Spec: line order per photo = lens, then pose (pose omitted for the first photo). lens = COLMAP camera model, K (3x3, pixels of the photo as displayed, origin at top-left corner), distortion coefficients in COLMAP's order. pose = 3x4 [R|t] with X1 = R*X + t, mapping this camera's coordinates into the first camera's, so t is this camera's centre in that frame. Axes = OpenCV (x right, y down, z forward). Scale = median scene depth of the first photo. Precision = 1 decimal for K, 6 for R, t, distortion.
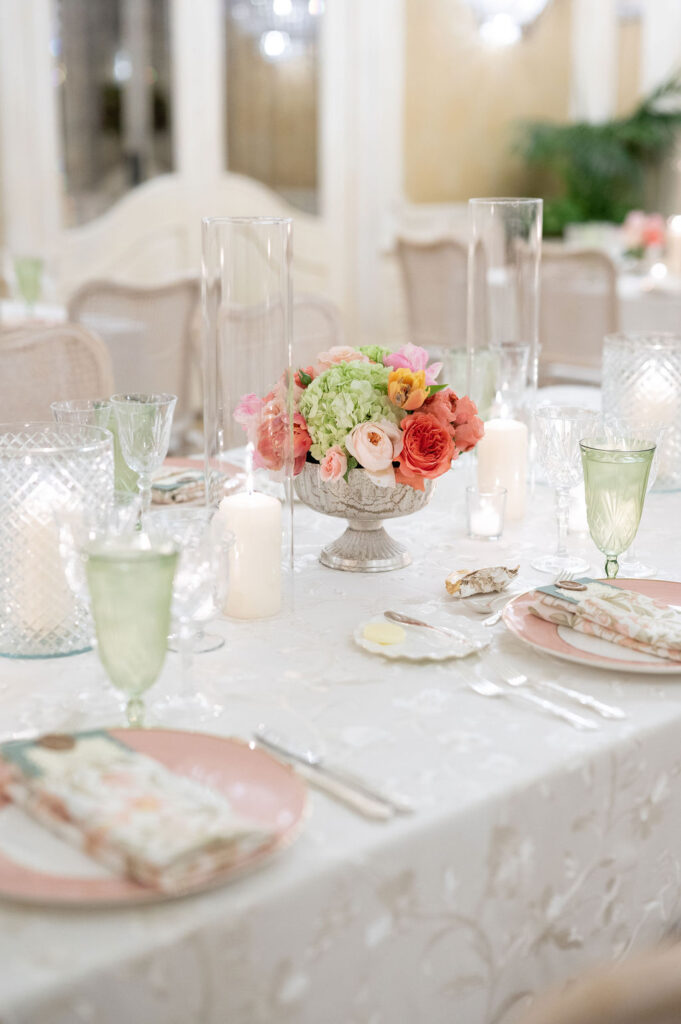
lens RADIAL K [[1423.3, 0, 340.5], [0, 1423.3, 512.0], [0, 0, 1]] dist [0.001628, -0.020031]
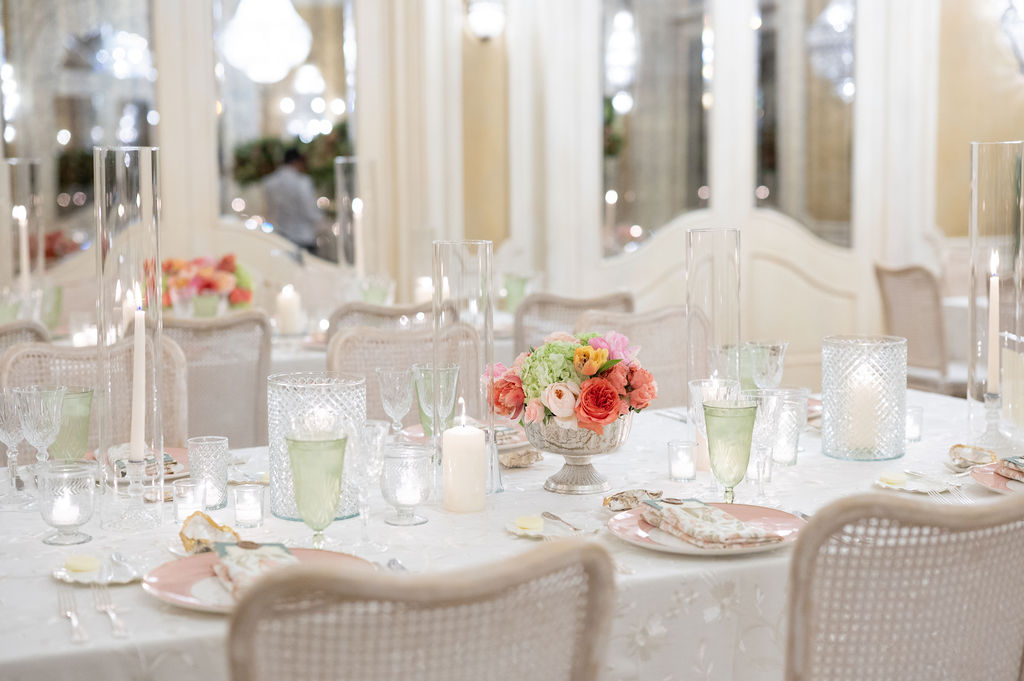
lens RADIAL K [[1470.7, 0, 512.0], [0, 1470.7, 340.5], [0, 0, 1]] dist [-0.007633, 0.022011]
pose [[0.942525, 0.024364, -0.333246, 0.462340], [-0.072132, 0.988658, -0.131729, 0.091793], [0.326257, 0.148195, 0.933592, -0.392080]]
